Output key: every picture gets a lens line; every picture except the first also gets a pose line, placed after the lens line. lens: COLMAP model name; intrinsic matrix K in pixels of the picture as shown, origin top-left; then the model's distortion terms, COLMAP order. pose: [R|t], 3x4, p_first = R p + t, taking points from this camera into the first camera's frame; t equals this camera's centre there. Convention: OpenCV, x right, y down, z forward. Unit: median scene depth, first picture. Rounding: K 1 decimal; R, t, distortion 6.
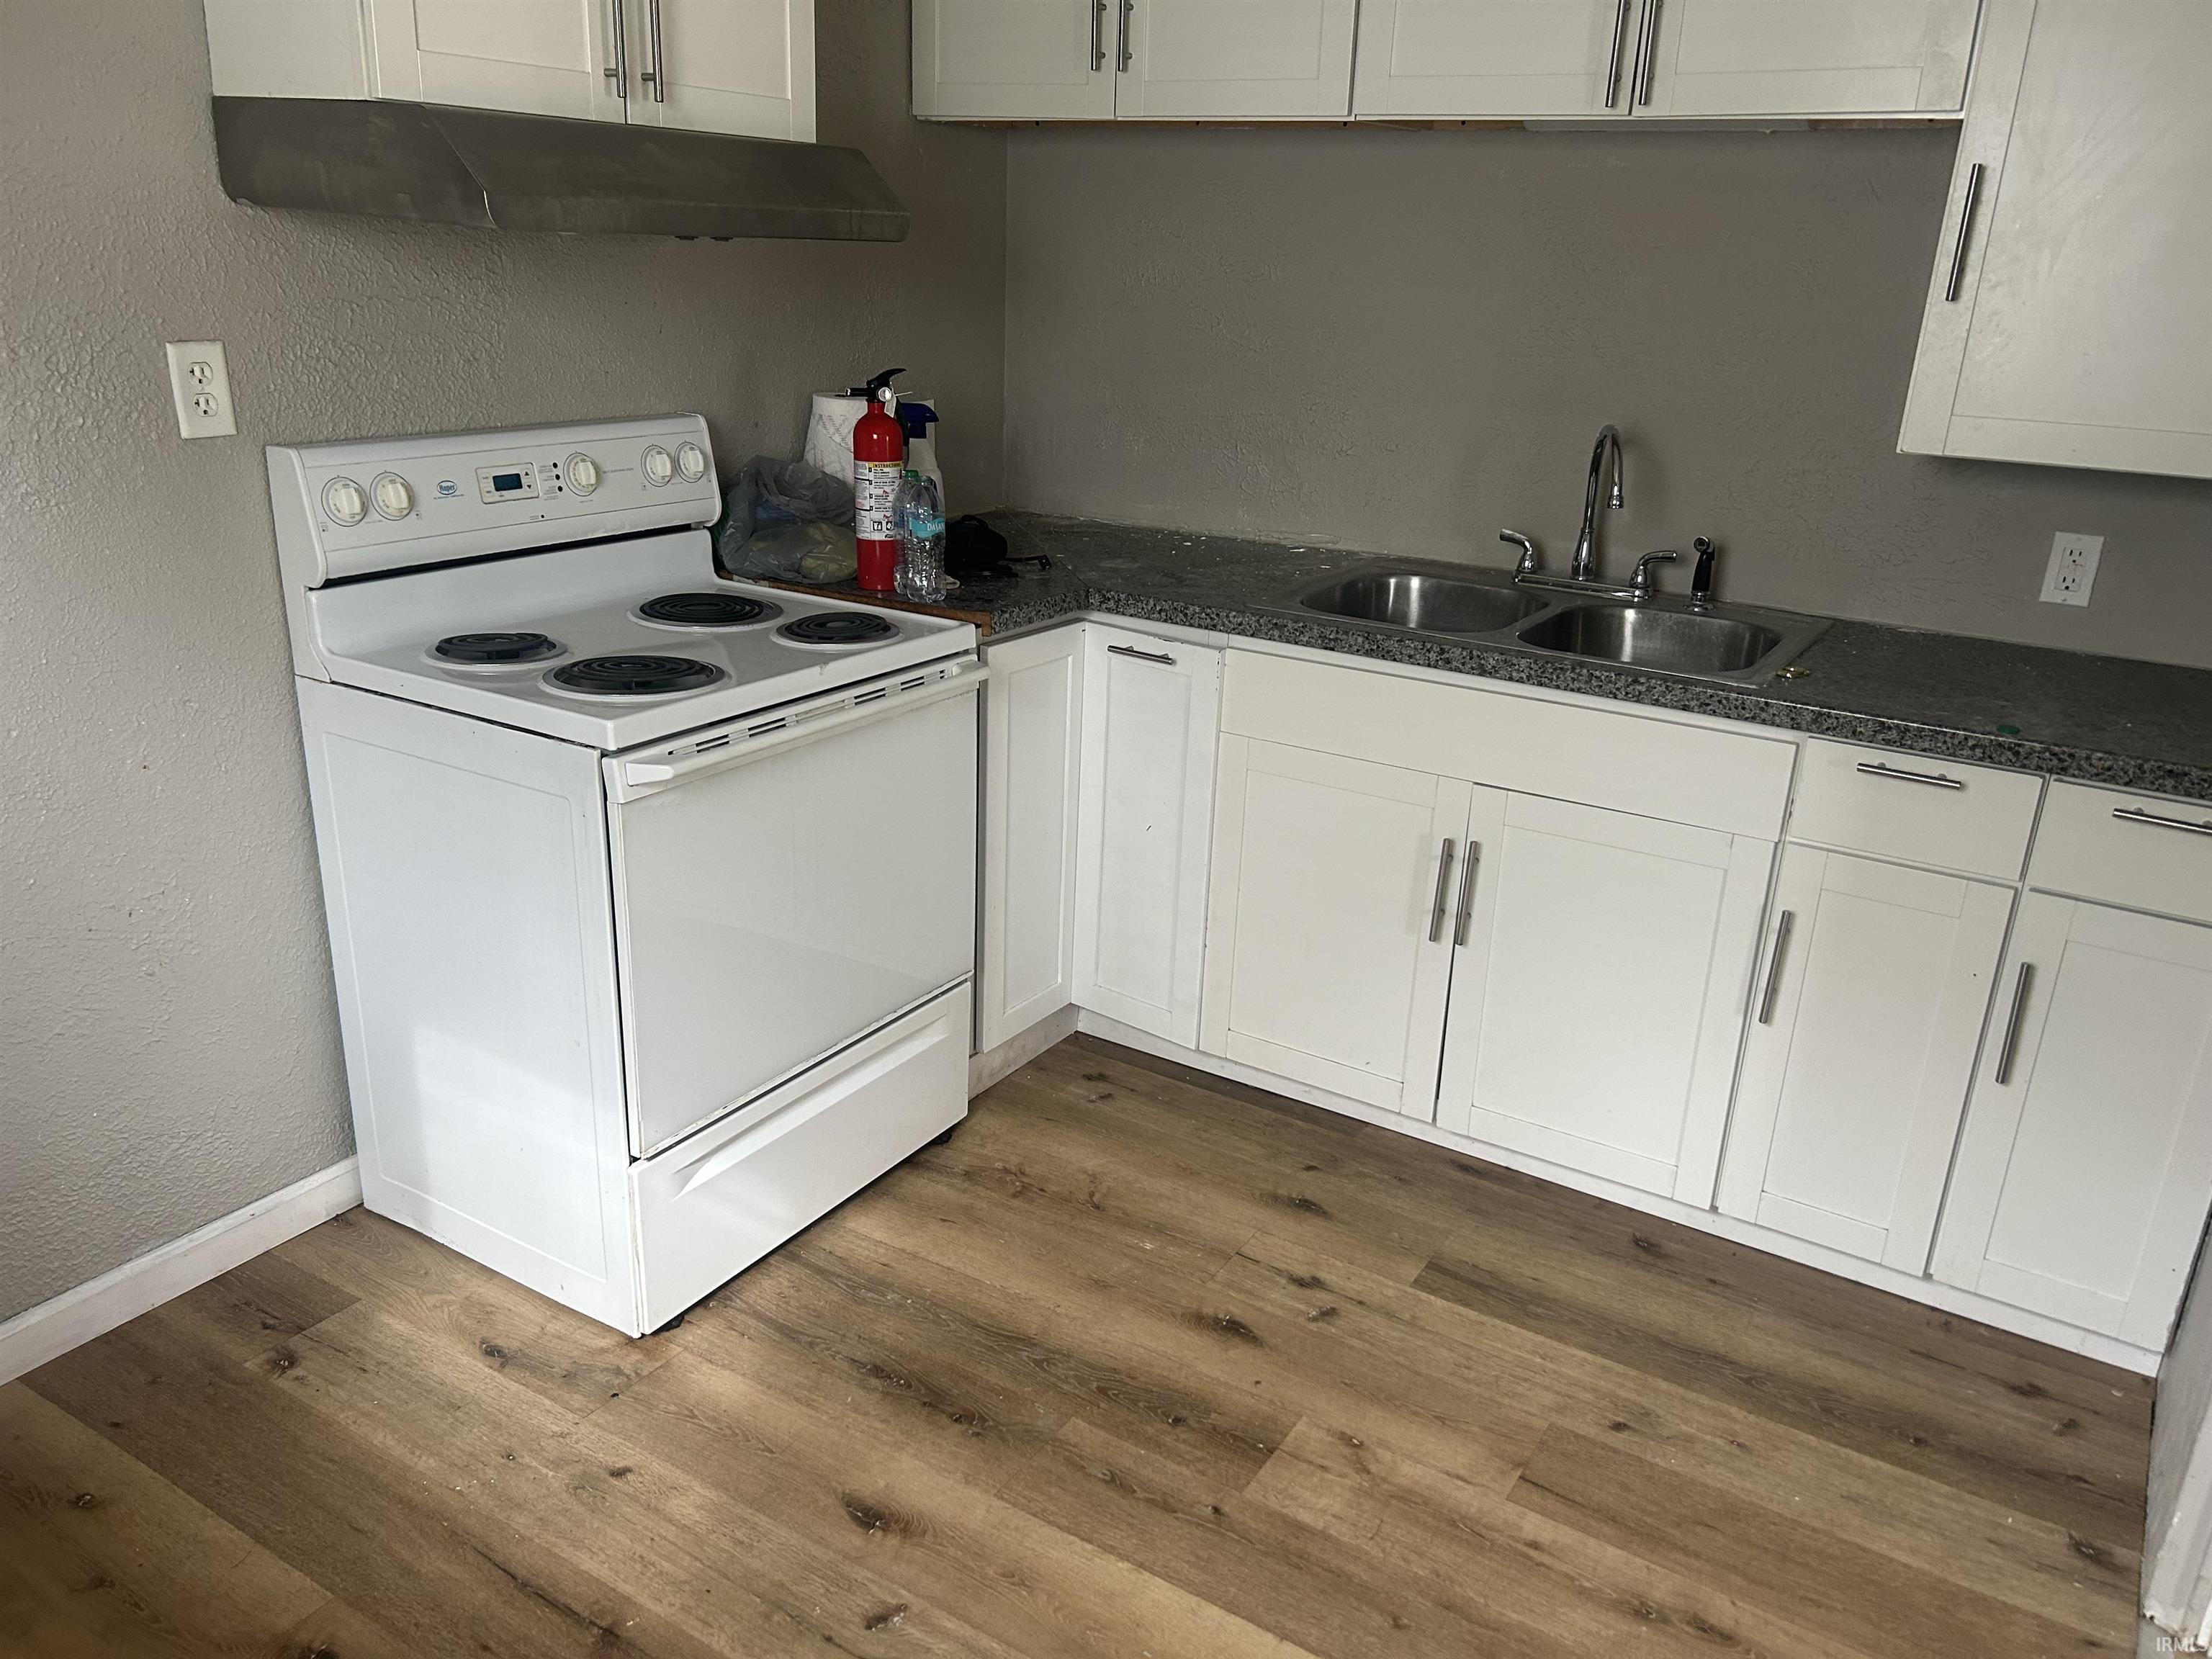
lens RADIAL K [[1696.9, 0, 1109.4], [0, 1696.9, 832.1], [0, 0, 1]] dist [0.061226, -0.068254]
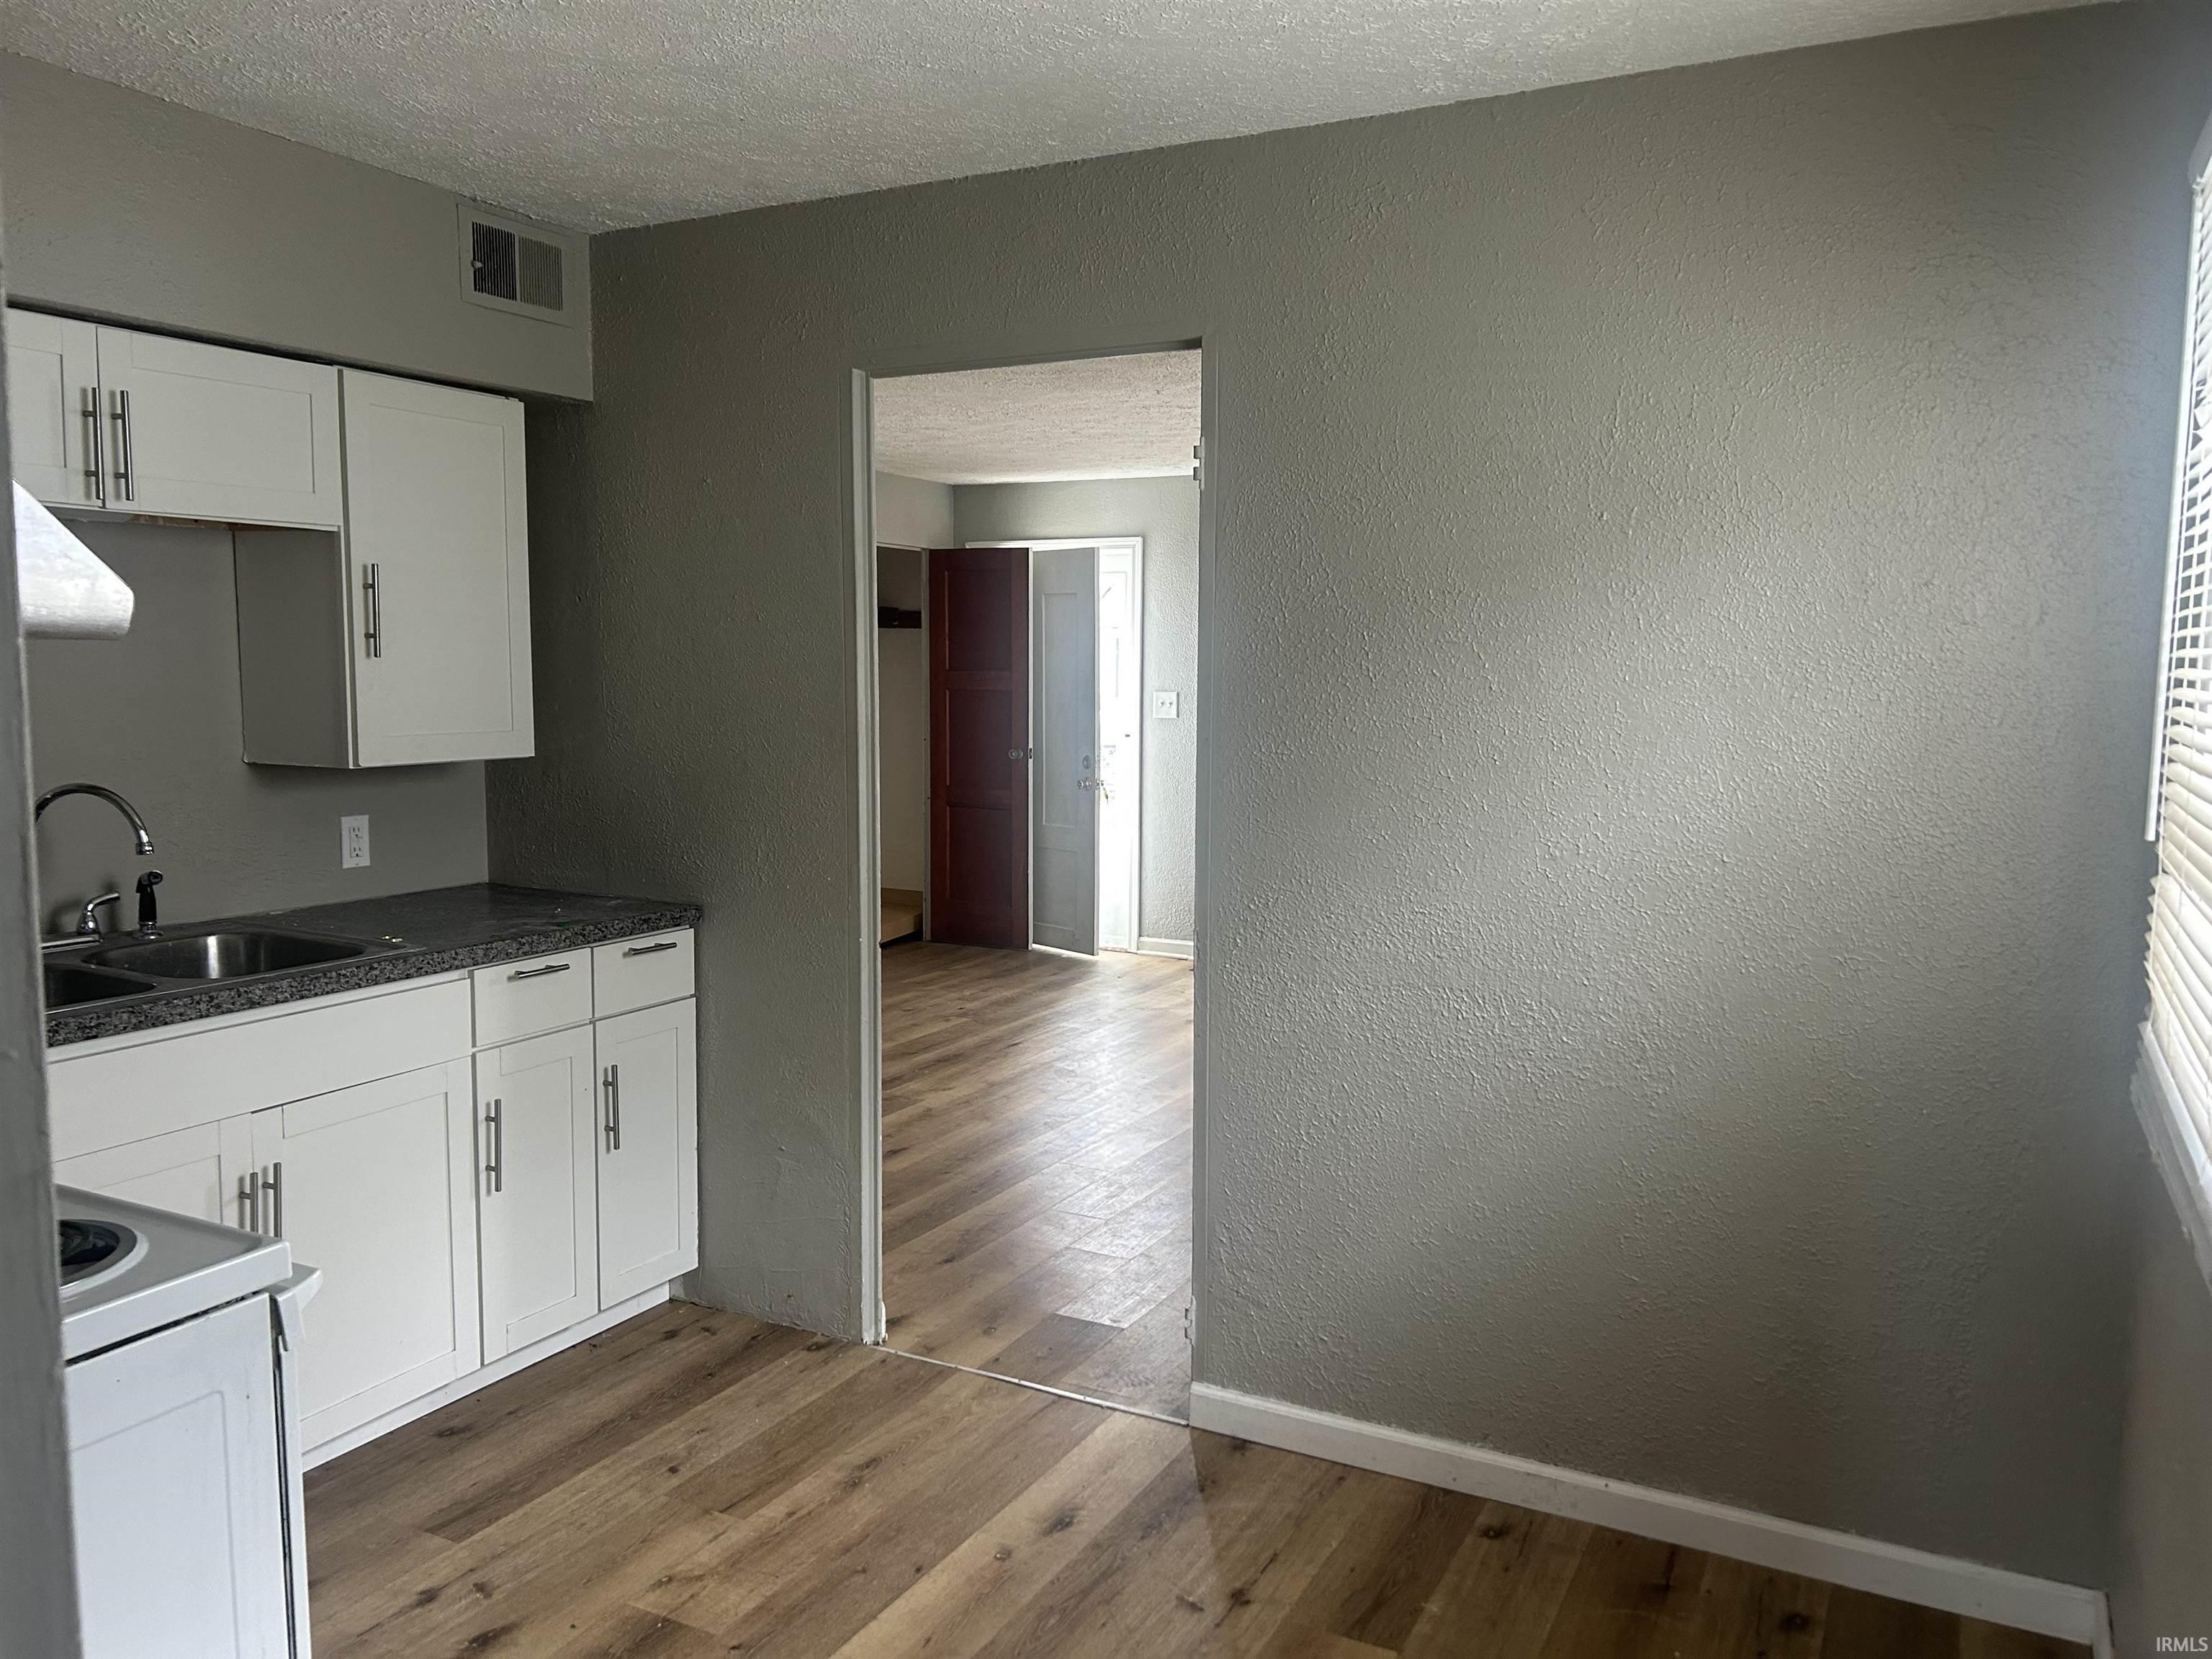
lens RADIAL K [[1696.9, 0, 1109.4], [0, 1696.9, 832.1], [0, 0, 1]] dist [0.061226, -0.068254]
pose [[-0.090172, -0.141108, 0.985879, -0.935226], [0.314519, 0.935217, 0.162624, -0.216973], [-0.944959, 0.324742, -0.039949, 0.548753]]
